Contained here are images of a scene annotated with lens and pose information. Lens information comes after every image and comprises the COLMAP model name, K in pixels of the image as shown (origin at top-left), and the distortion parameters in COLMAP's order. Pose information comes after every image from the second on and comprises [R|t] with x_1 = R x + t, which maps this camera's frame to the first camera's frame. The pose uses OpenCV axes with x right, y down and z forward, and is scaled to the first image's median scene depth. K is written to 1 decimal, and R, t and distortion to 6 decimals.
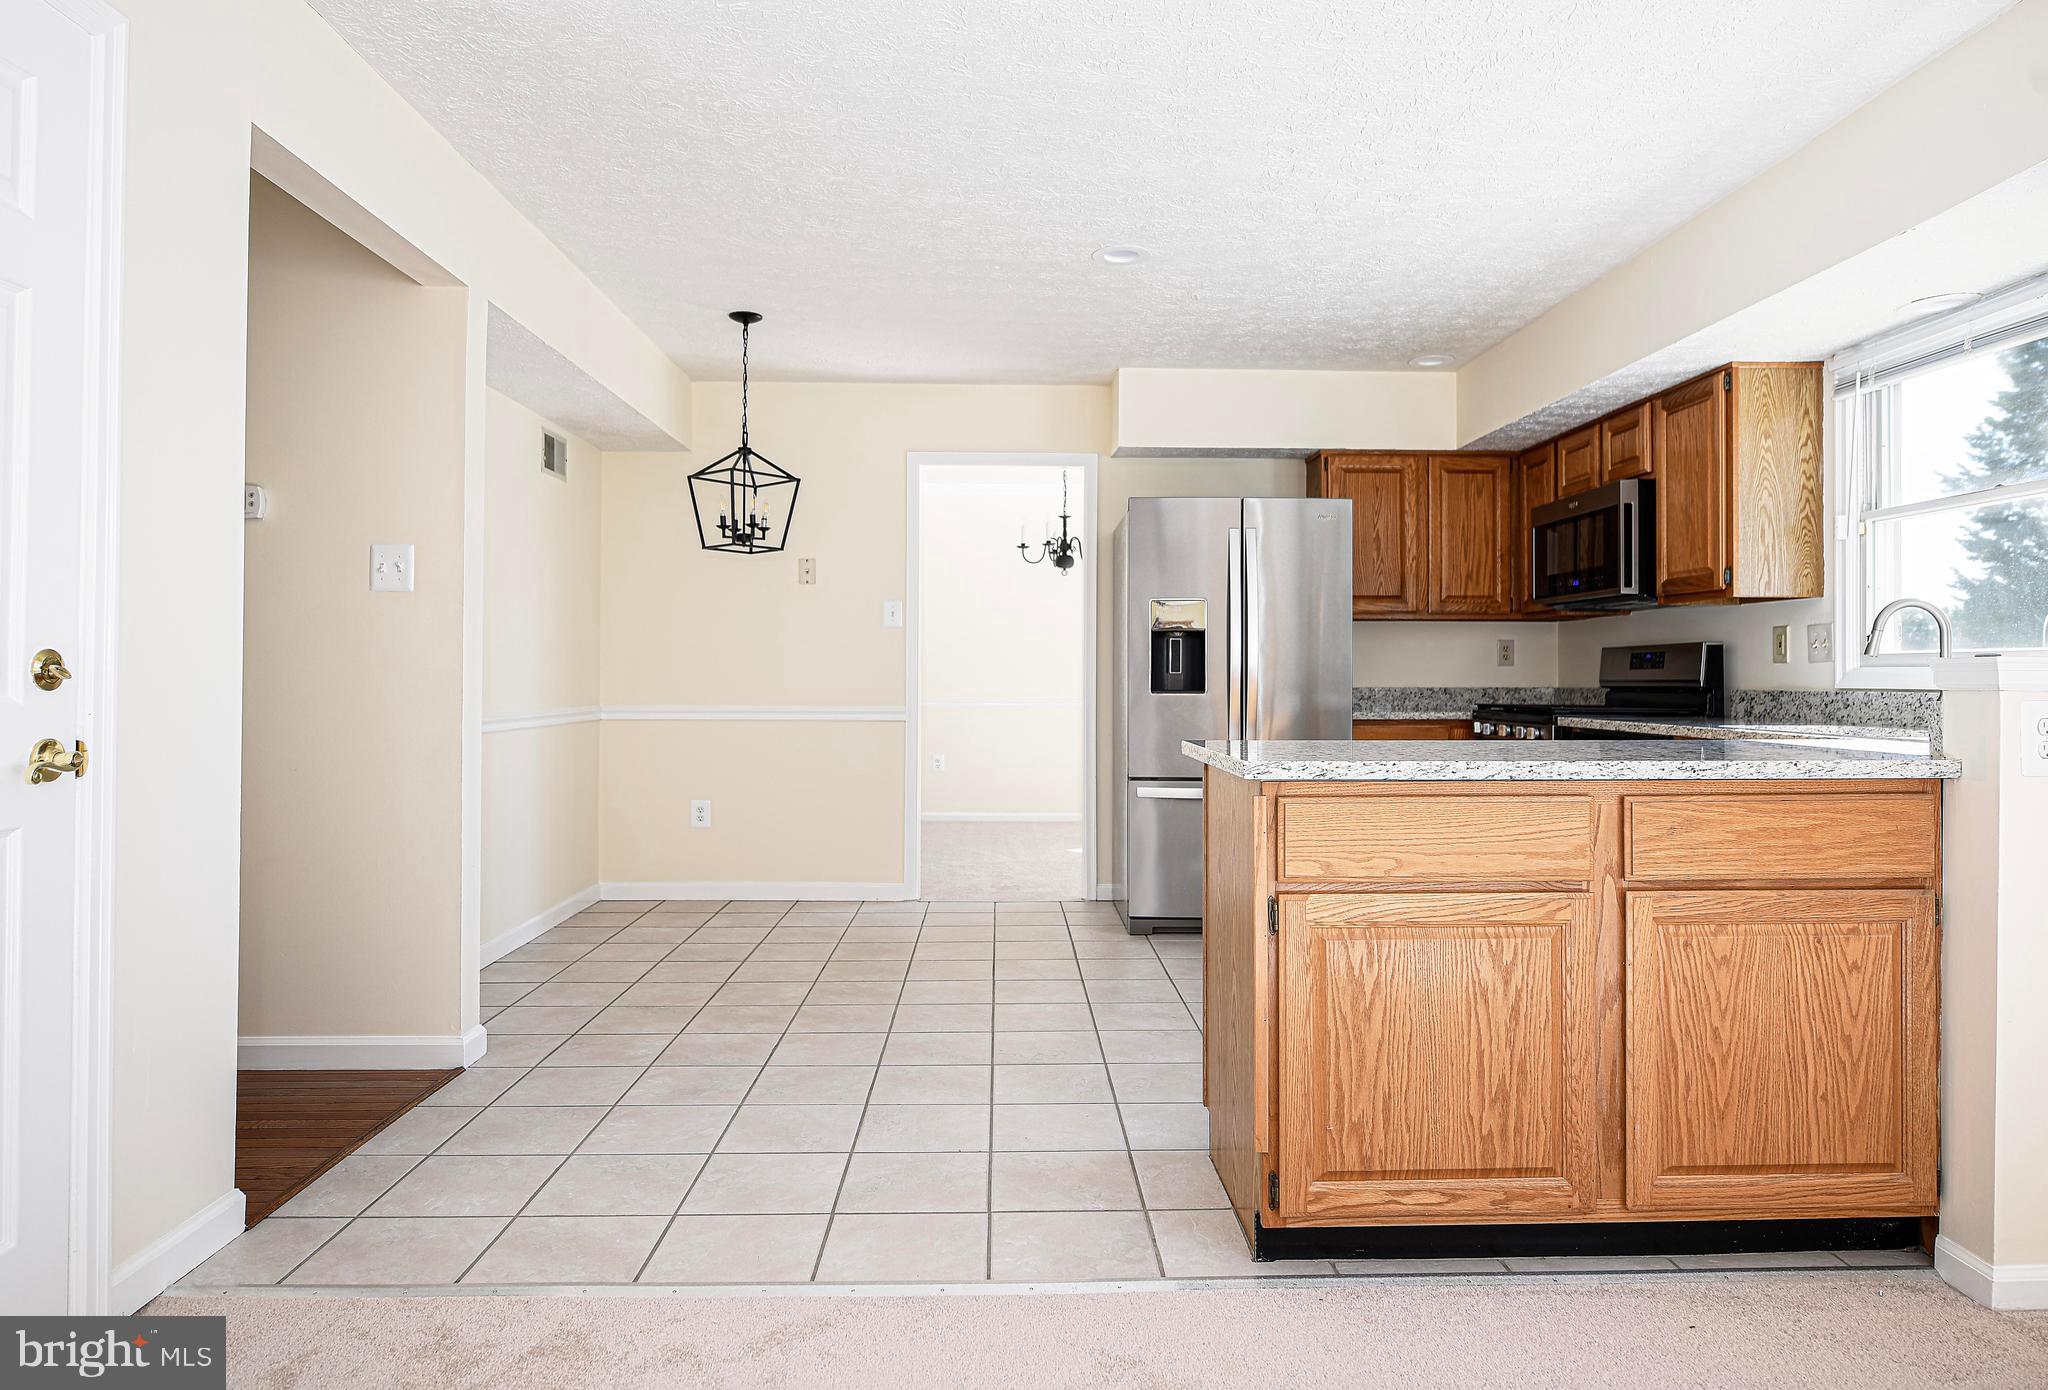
lens RADIAL K [[1236.1, 0, 1033.2], [0, 1236.1, 658.9], [0, 0, 1]] dist [0.001174, 0.002129]
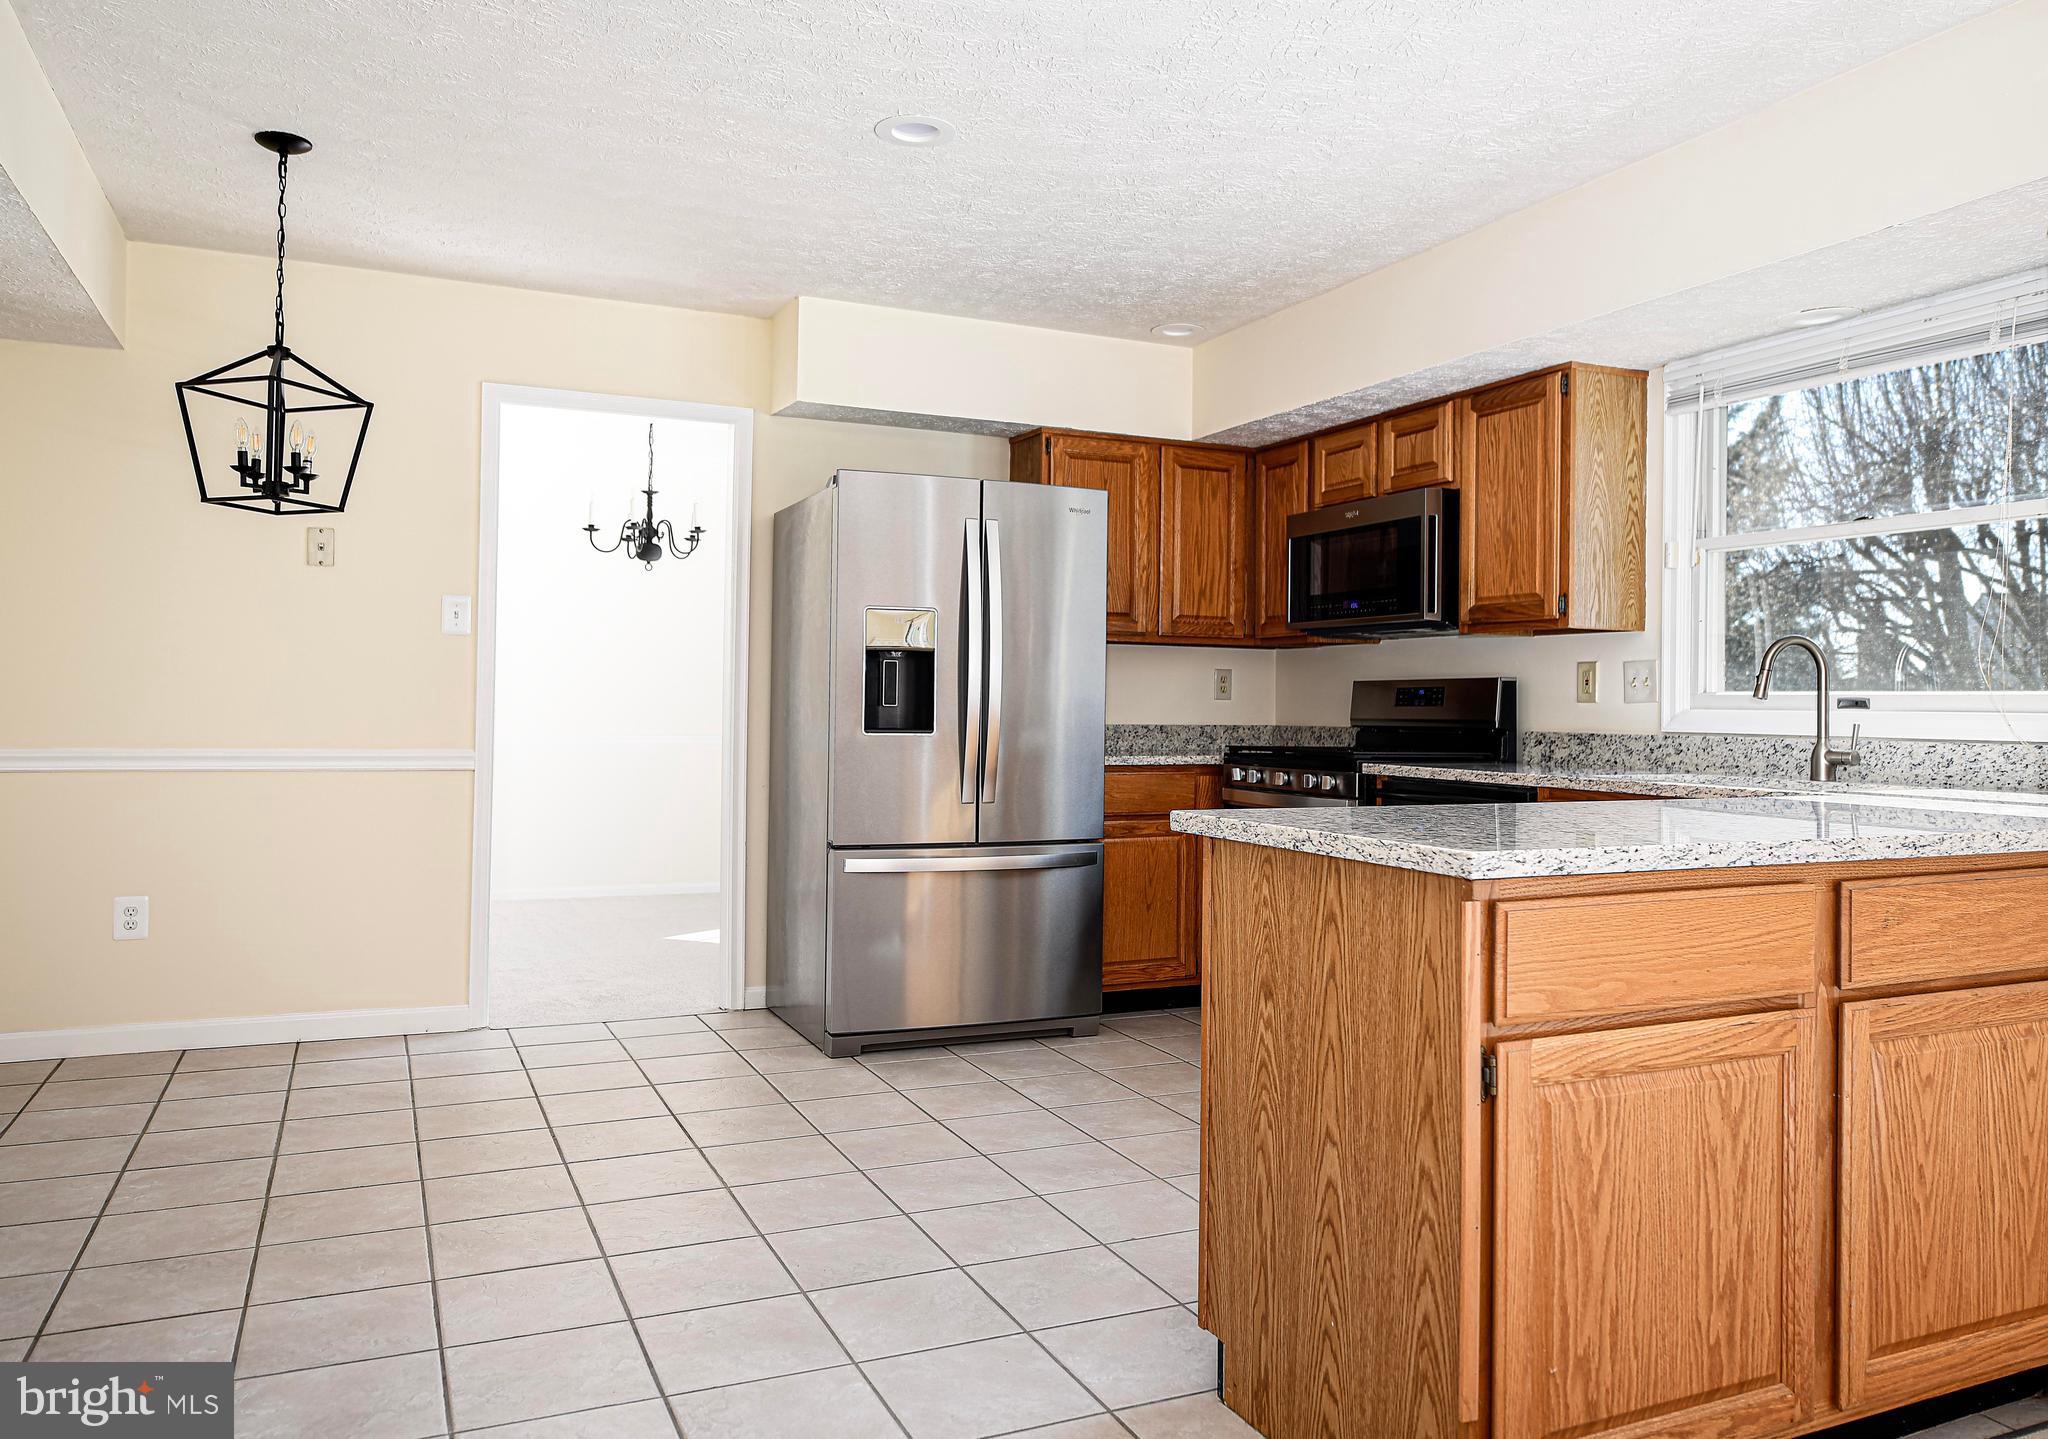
lens RADIAL K [[1454.4, 0, 1011.5], [0, 1454.4, 685.5], [0, 0, 1]] dist [0.001281, 0.001991]
pose [[0.925017, 0.014482, 0.379651, -0.176293], [-0.015605, 0.999878, -0.000119, -0.002351], [-0.379606, -0.005814, 0.925130, 0.171102]]
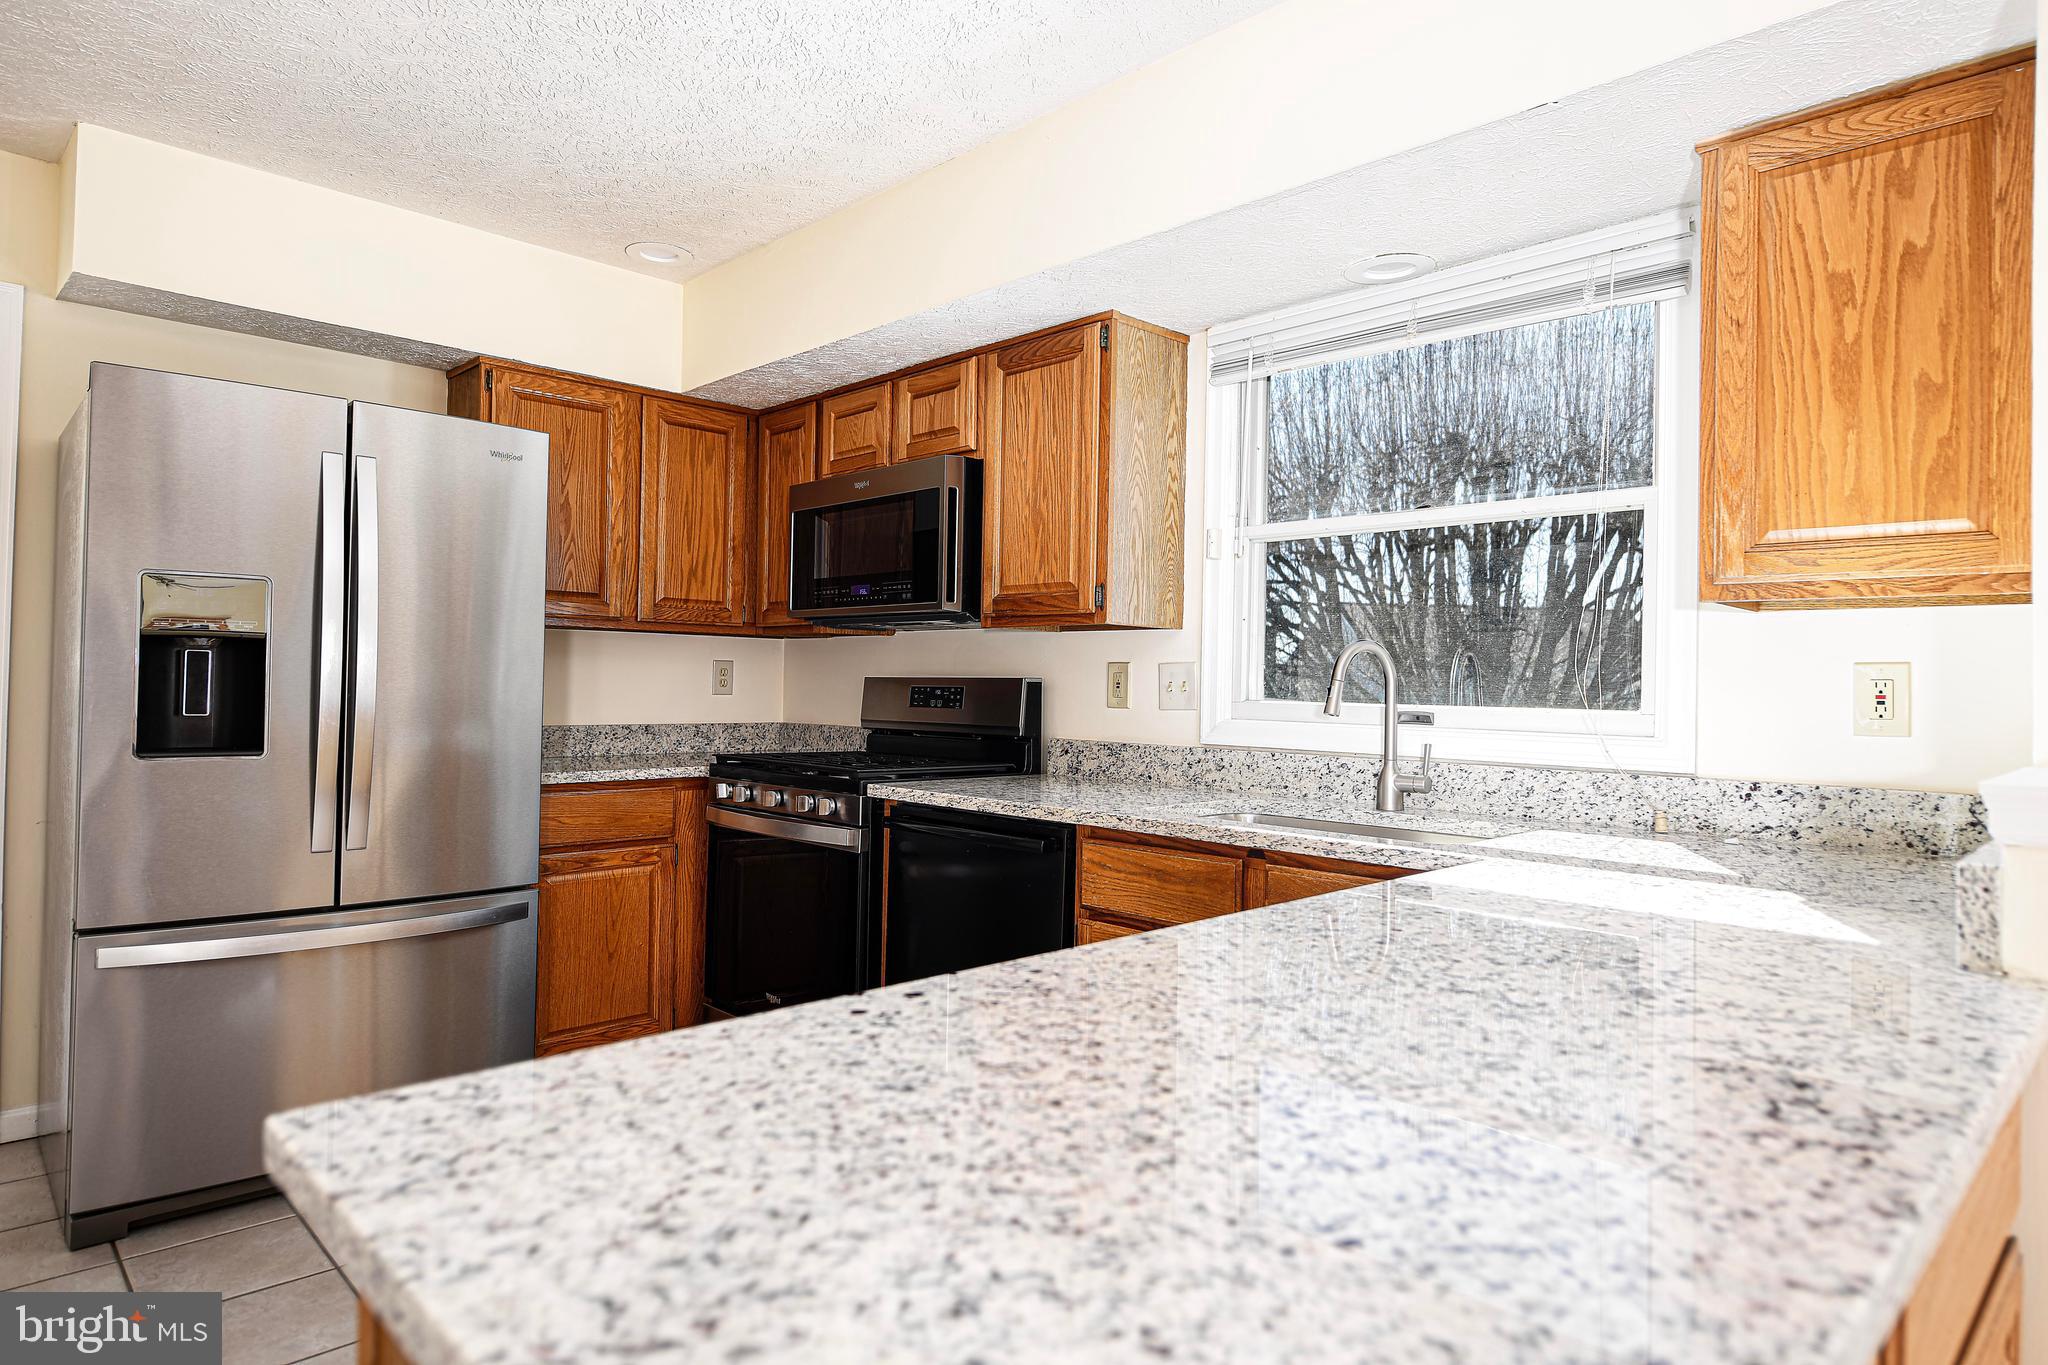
lens RADIAL K [[1179.8, 0, 1028.0], [0, 1179.8, 664.0], [0, 0, 1]] dist [-0.003820, 0.001093]
pose [[0.738489, 0.021698, 0.673917, 0.044790], [-0.025059, 0.999675, -0.004727, -0.019129], [-0.673800, -0.013397, 0.738792, 0.453602]]
